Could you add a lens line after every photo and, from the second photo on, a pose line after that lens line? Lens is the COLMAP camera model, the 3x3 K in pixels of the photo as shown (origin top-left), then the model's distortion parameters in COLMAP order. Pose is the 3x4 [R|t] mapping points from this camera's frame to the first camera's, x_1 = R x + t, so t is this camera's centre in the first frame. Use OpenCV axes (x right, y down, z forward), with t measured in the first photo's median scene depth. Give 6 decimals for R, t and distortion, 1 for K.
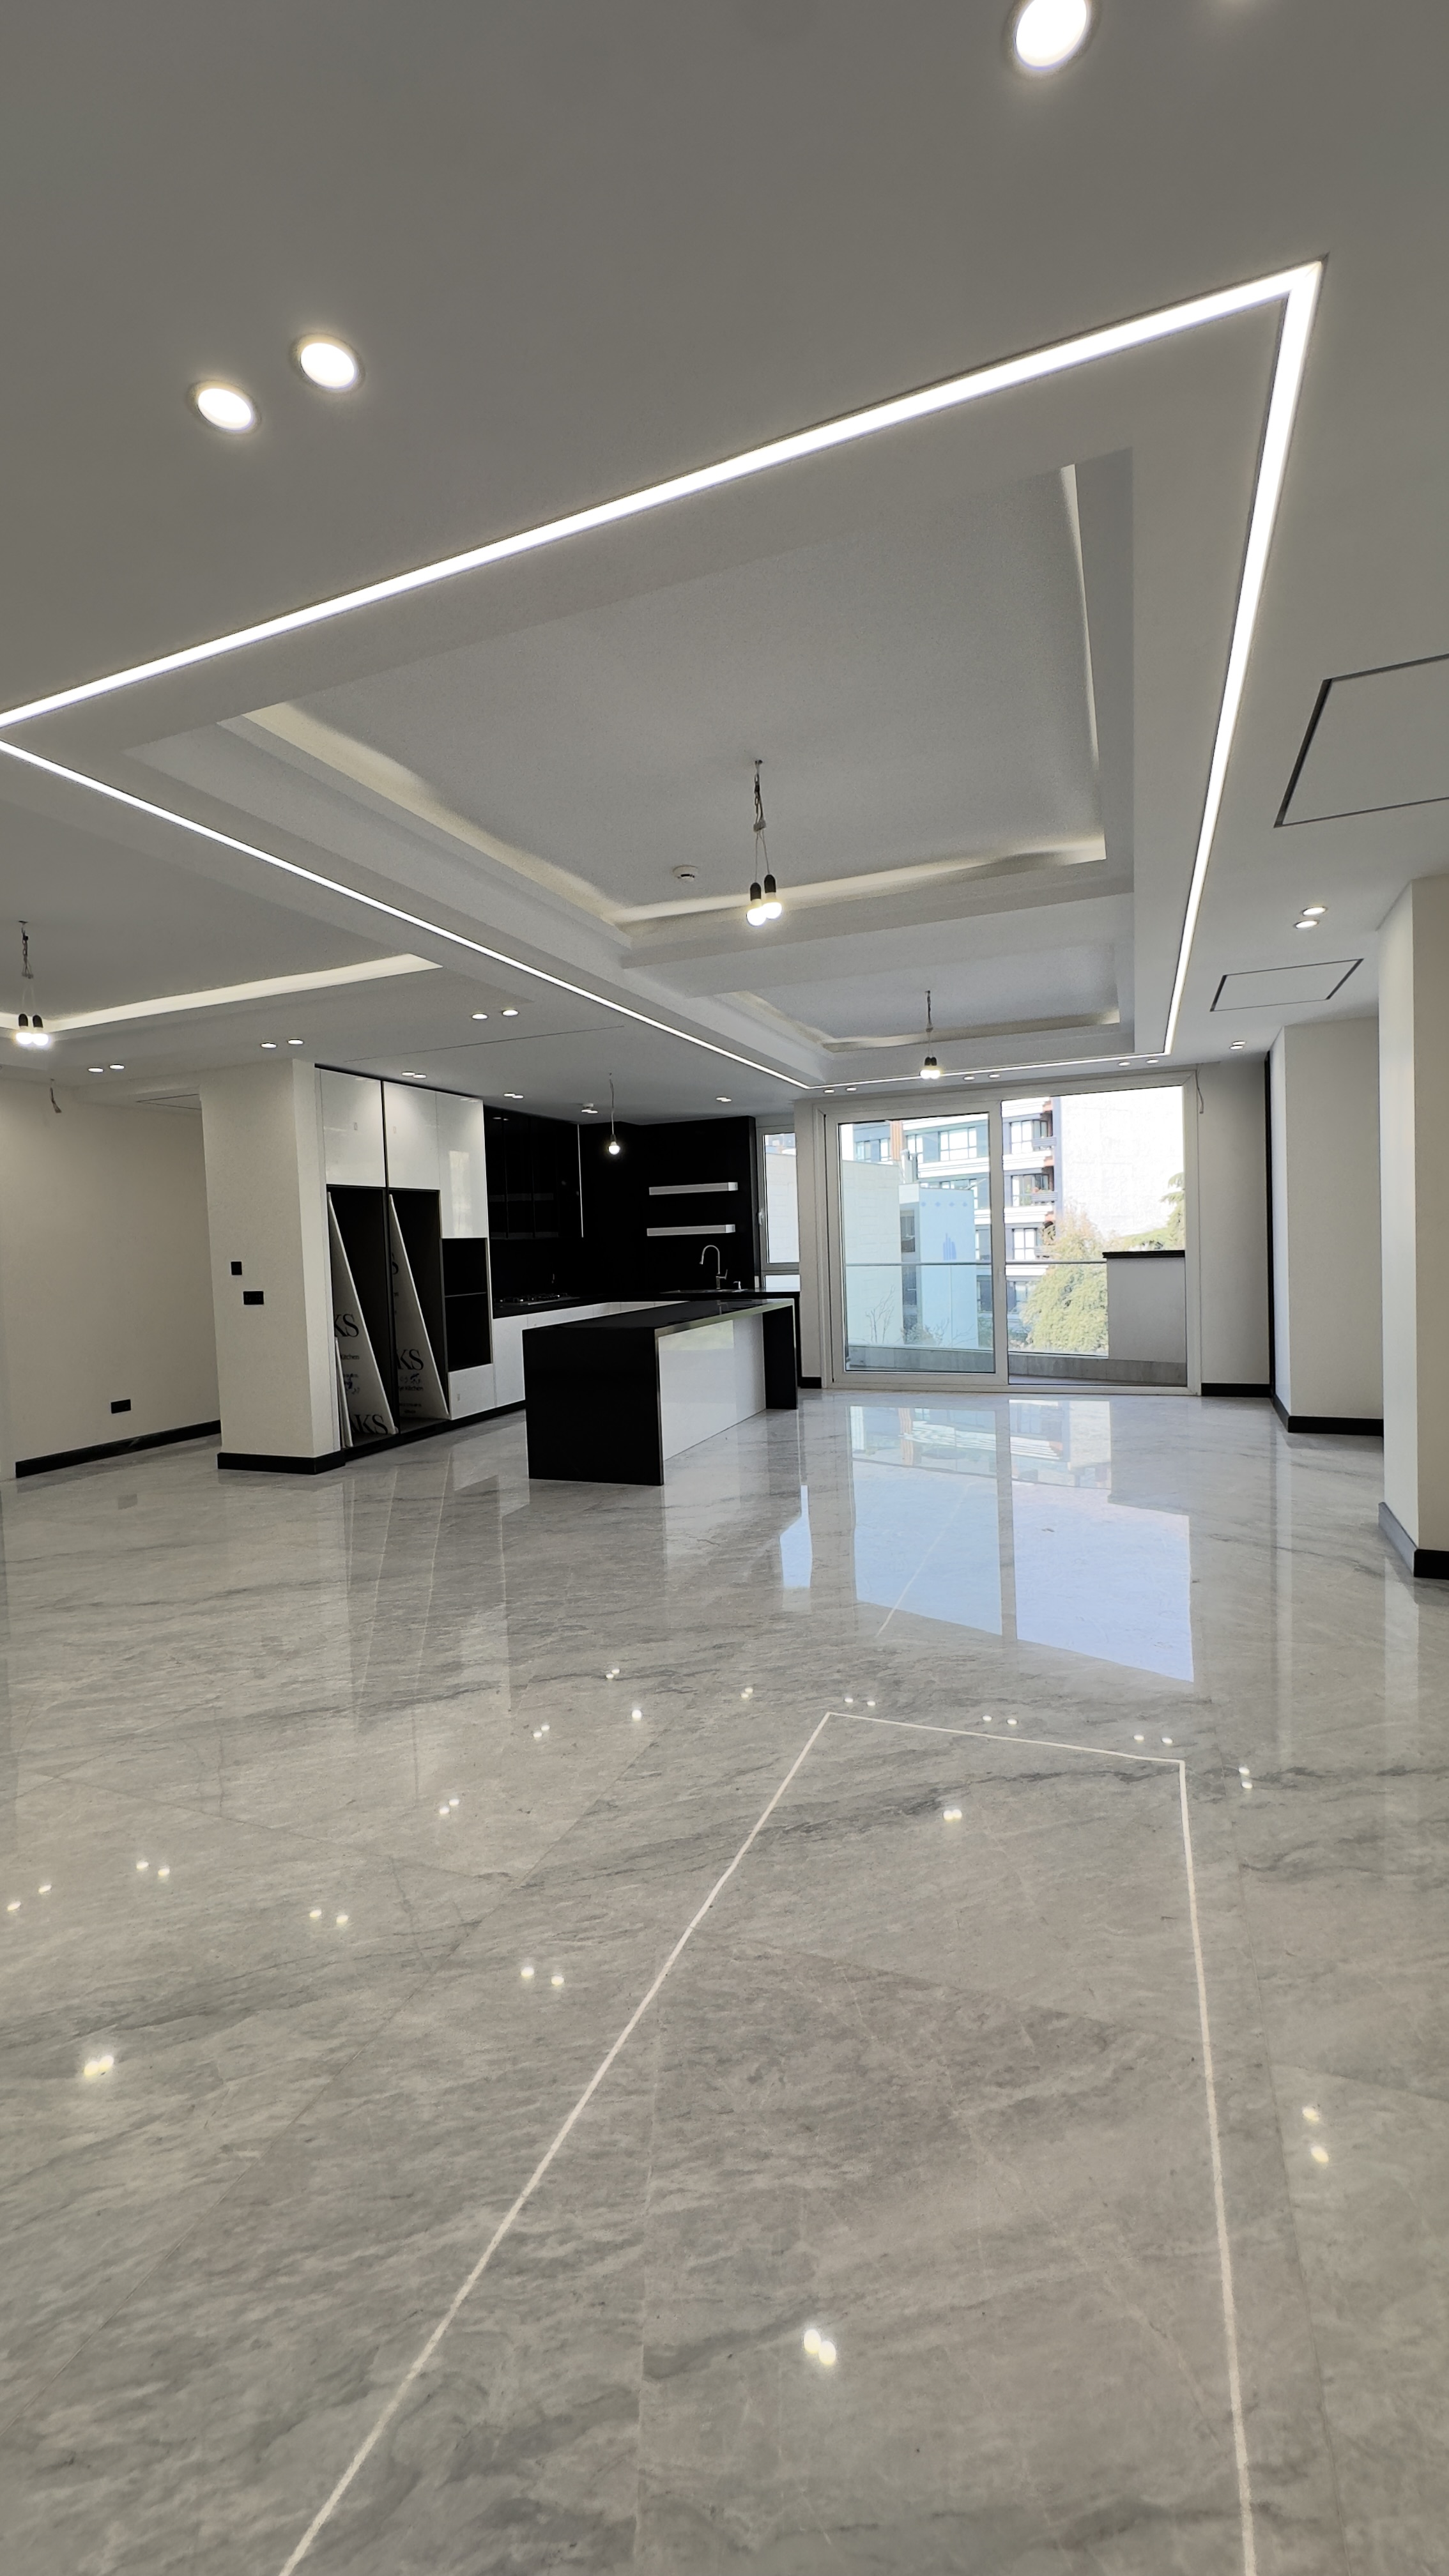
lens RADIAL K [[1026.4, 0, 704.7], [0, 1026.4, 1289.2], [0, 0, 1]] dist [-0.001103, -0.000083]
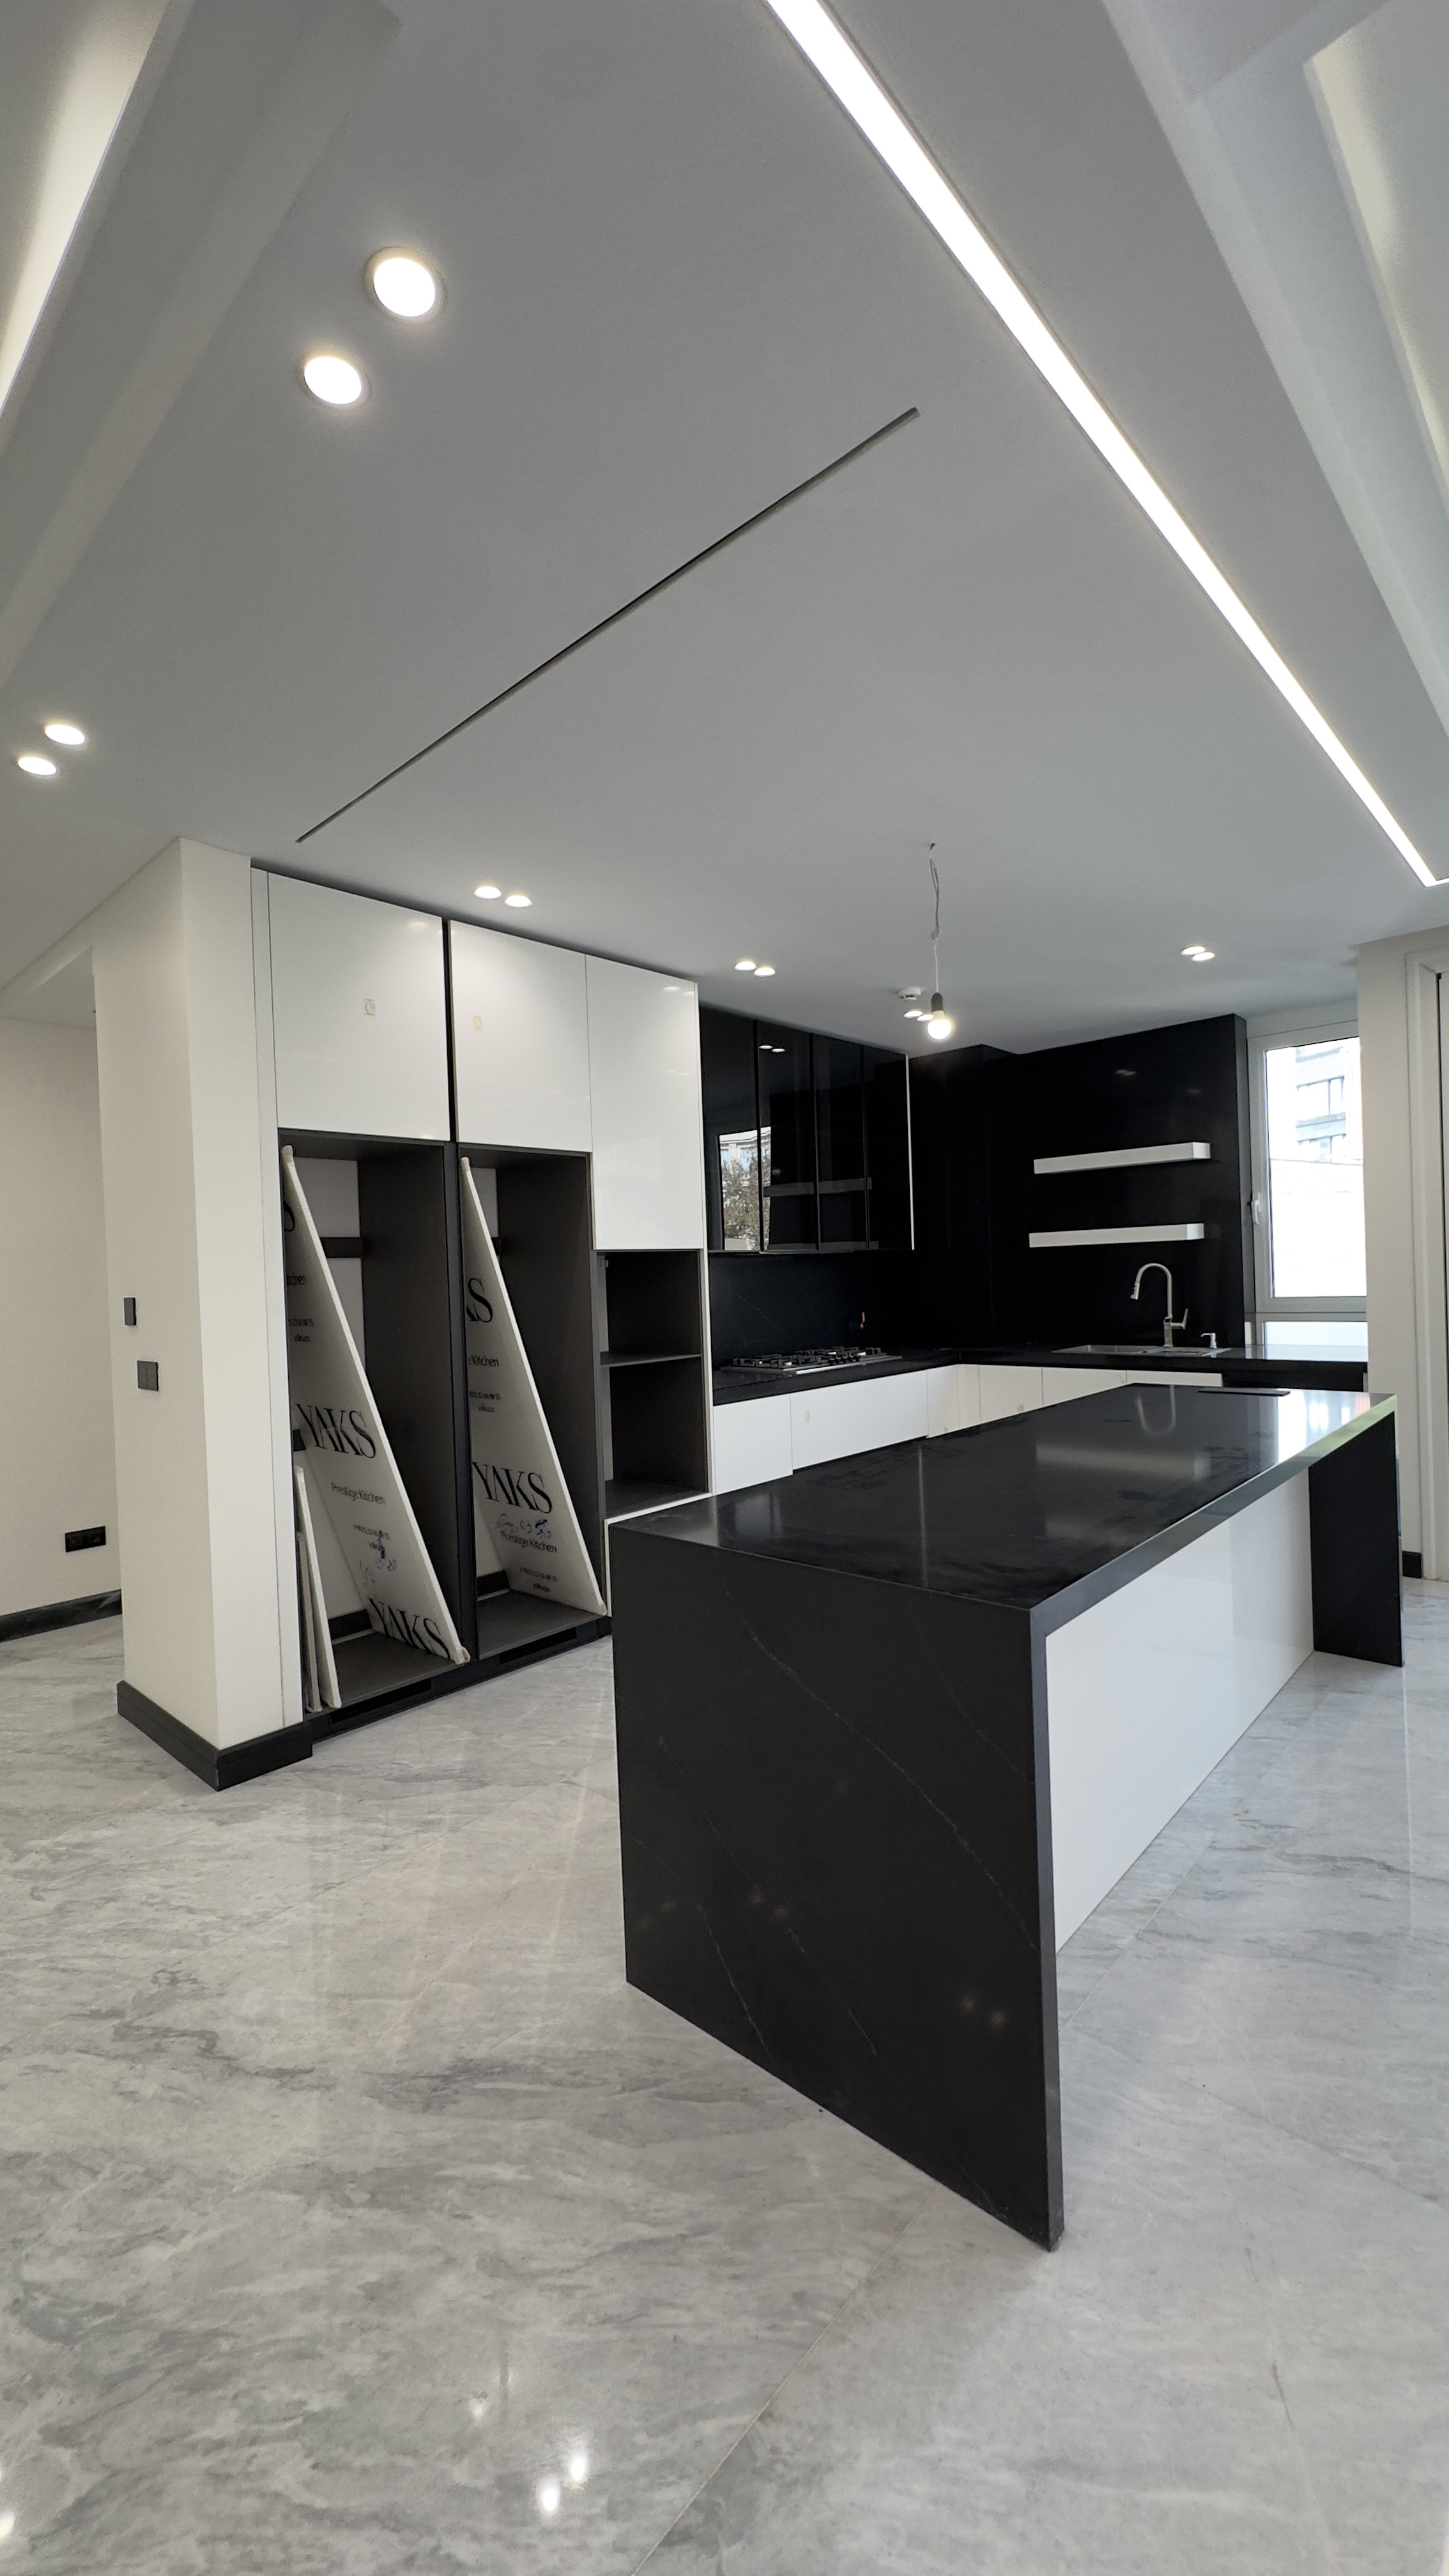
lens RADIAL K [[1026.4, 0, 704.7], [0, 1026.4, 1289.2], [0, 0, 1]] dist [-0.001103, -0.000083]
pose [[0.934999, 0.004589, -0.354621, -0.029336], [-0.012618, 0.999714, -0.020333, -0.021176], [0.354426, 0.023486, 0.934789, 0.561139]]
